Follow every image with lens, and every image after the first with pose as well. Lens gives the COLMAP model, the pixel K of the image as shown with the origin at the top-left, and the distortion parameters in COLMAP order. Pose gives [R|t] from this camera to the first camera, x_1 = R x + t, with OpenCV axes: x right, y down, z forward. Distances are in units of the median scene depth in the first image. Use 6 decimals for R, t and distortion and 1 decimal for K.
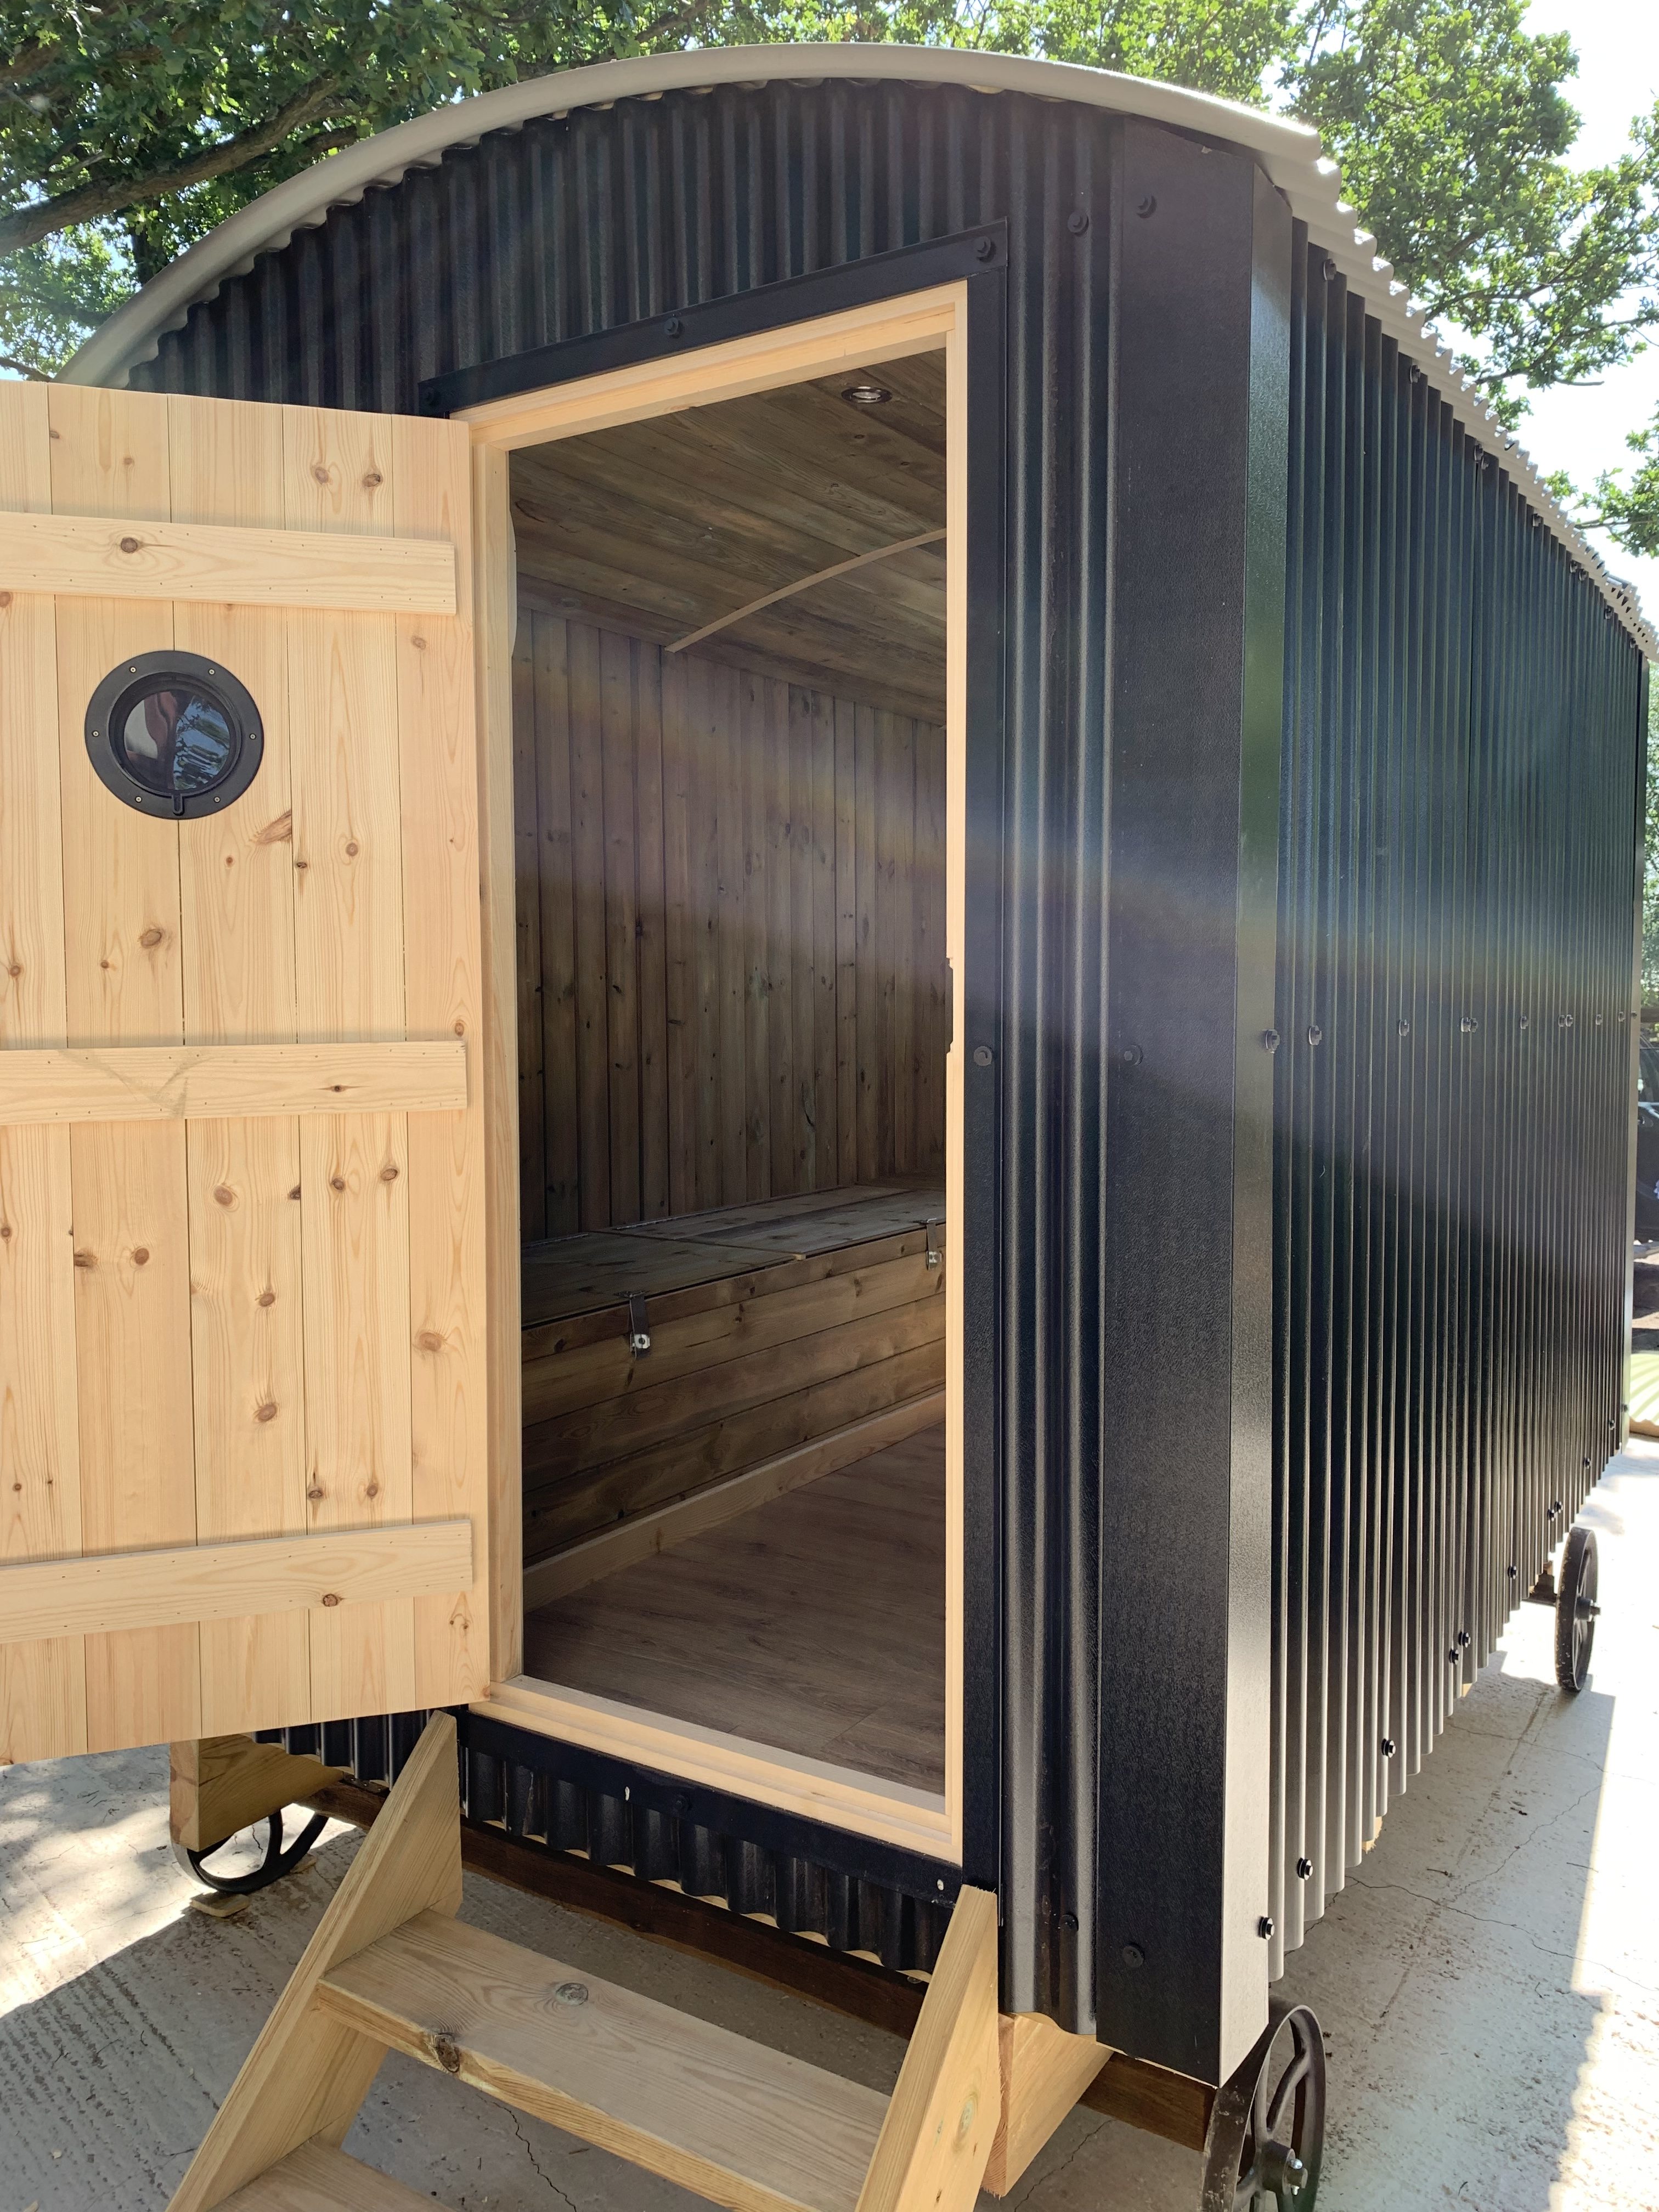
lens RADIAL K [[1673.4, 0, 826.3], [0, 1673.4, 1096.6], [0, 0, 1]] dist [0.000594, -0.002954]
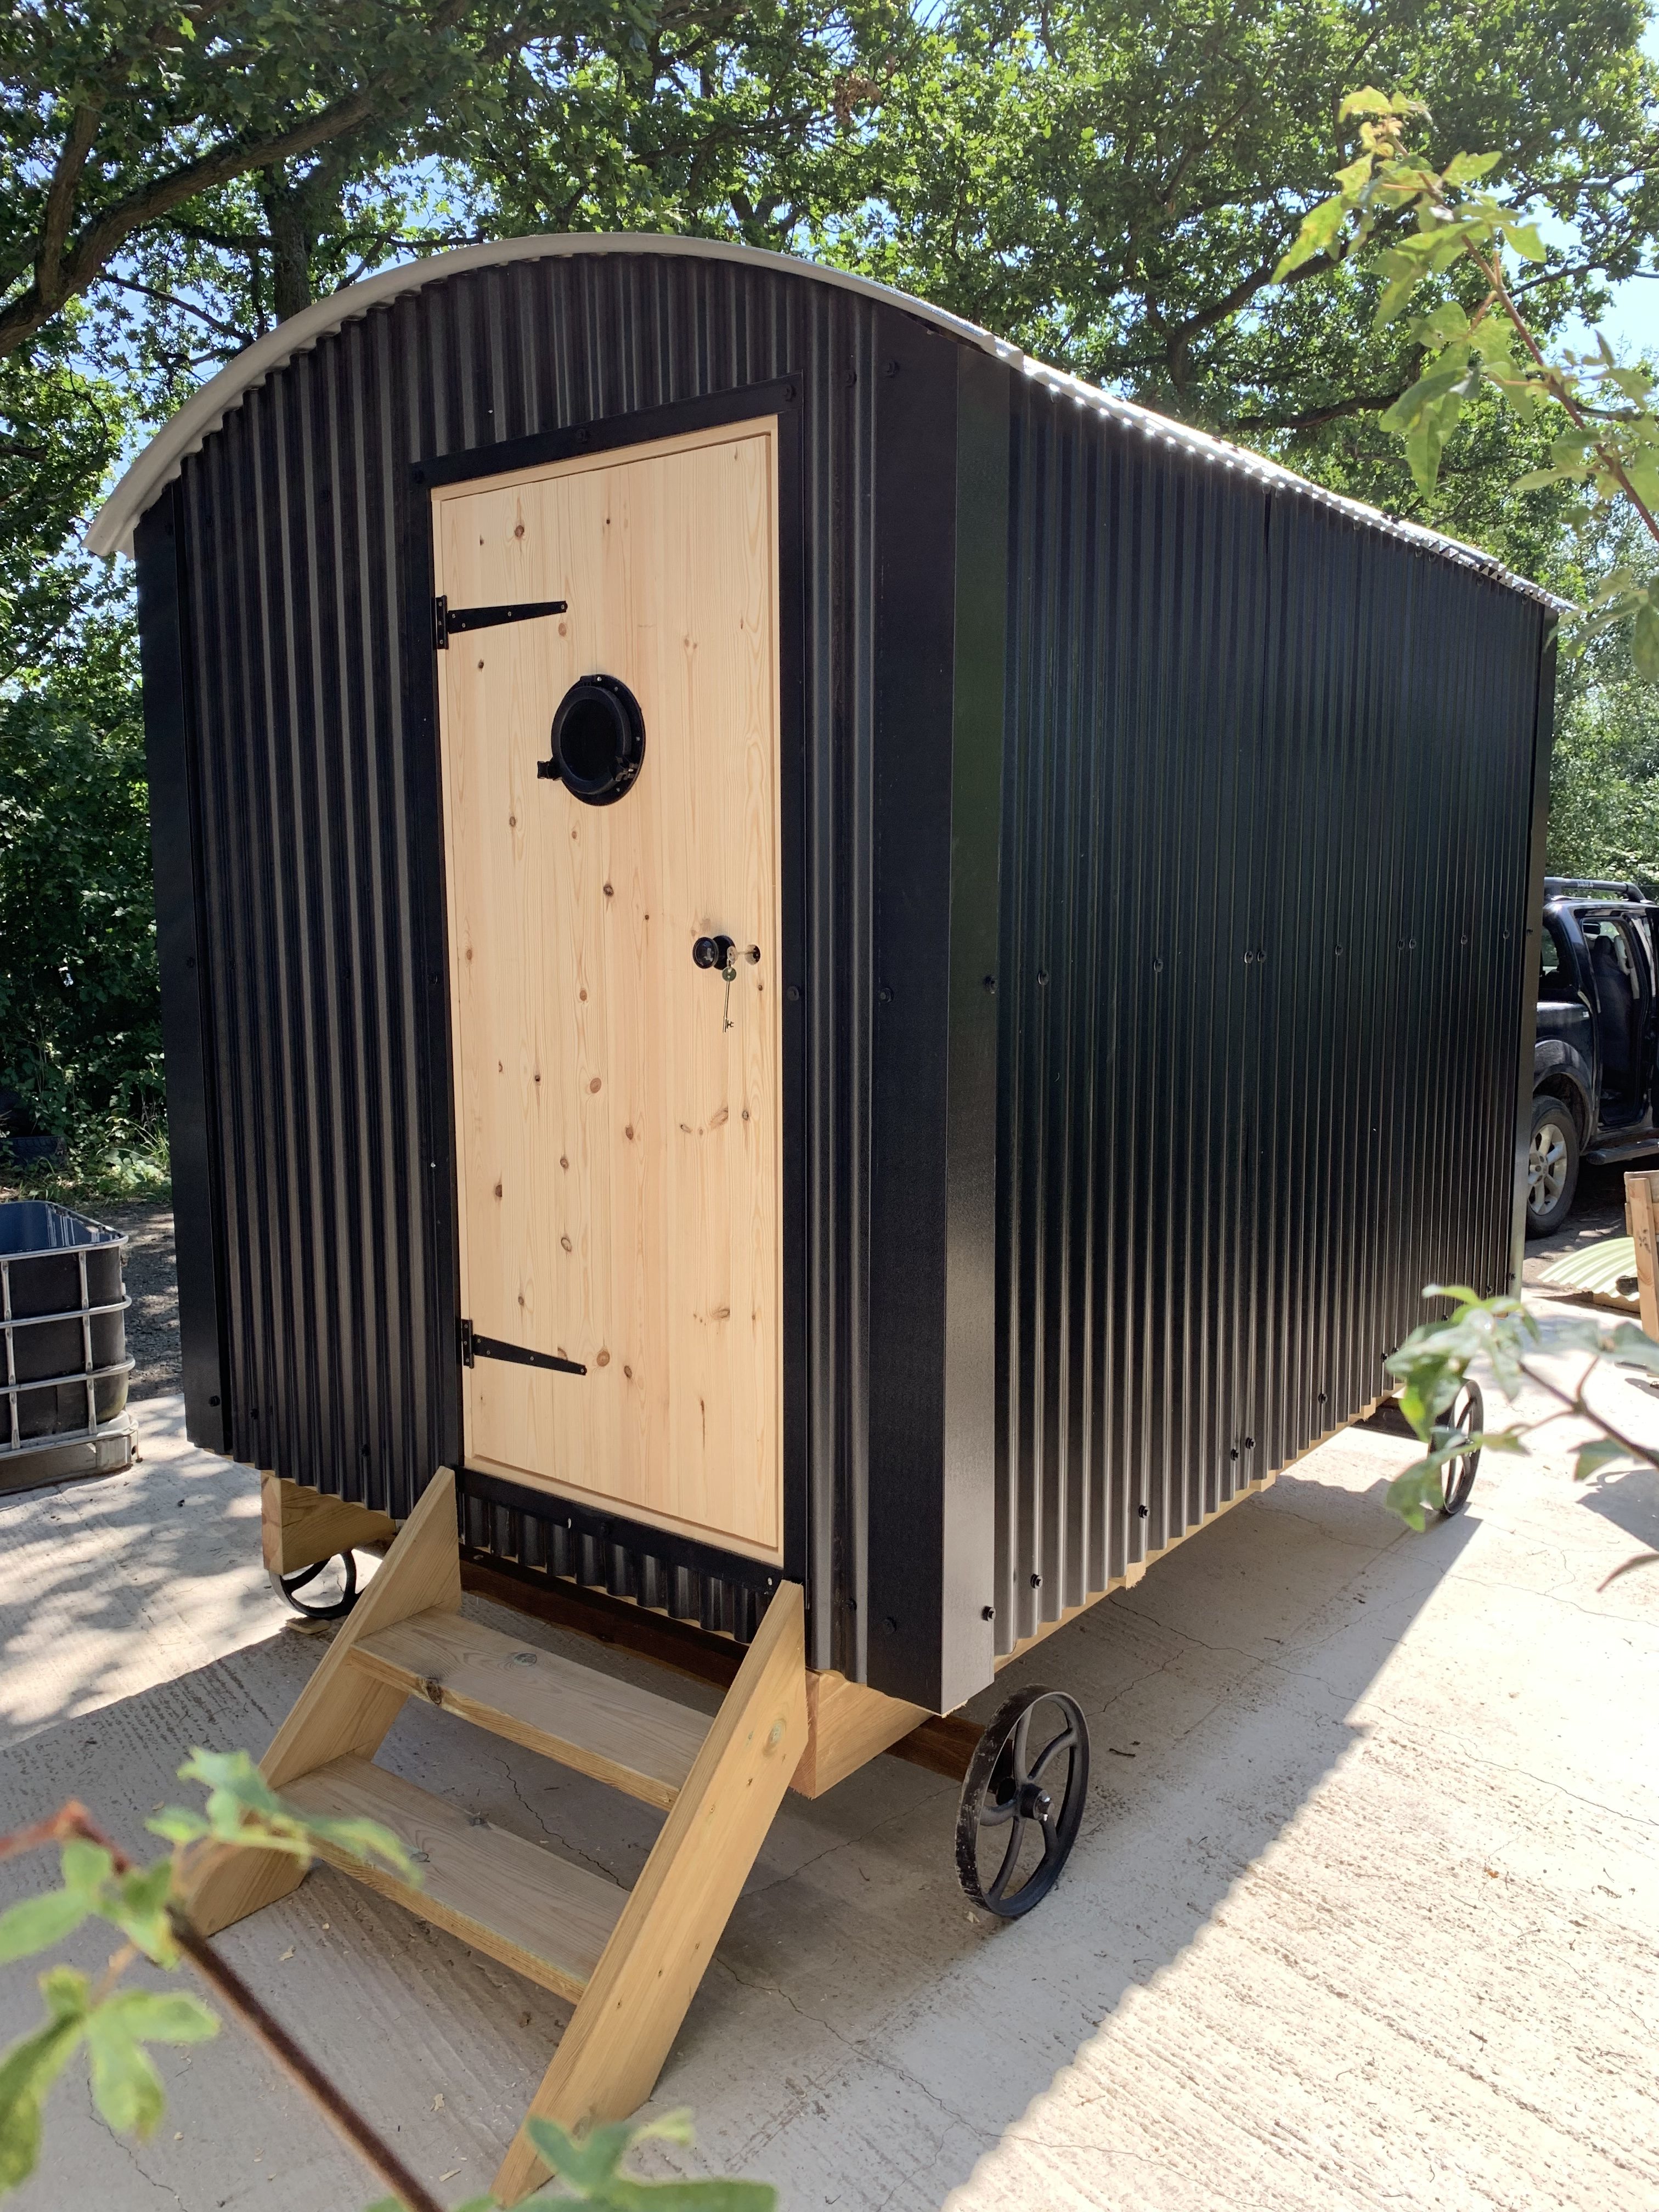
lens RADIAL K [[1673.4, 0, 833.7], [0, 1673.4, 1109.7], [0, 0, 1]] dist [0.000594, -0.002954]
pose [[0.996488, 0.009601, -0.083189, 0.175315], [-0.003006, 0.996867, 0.079038, -0.026274], [0.083687, -0.078511, 0.993394, -0.268172]]
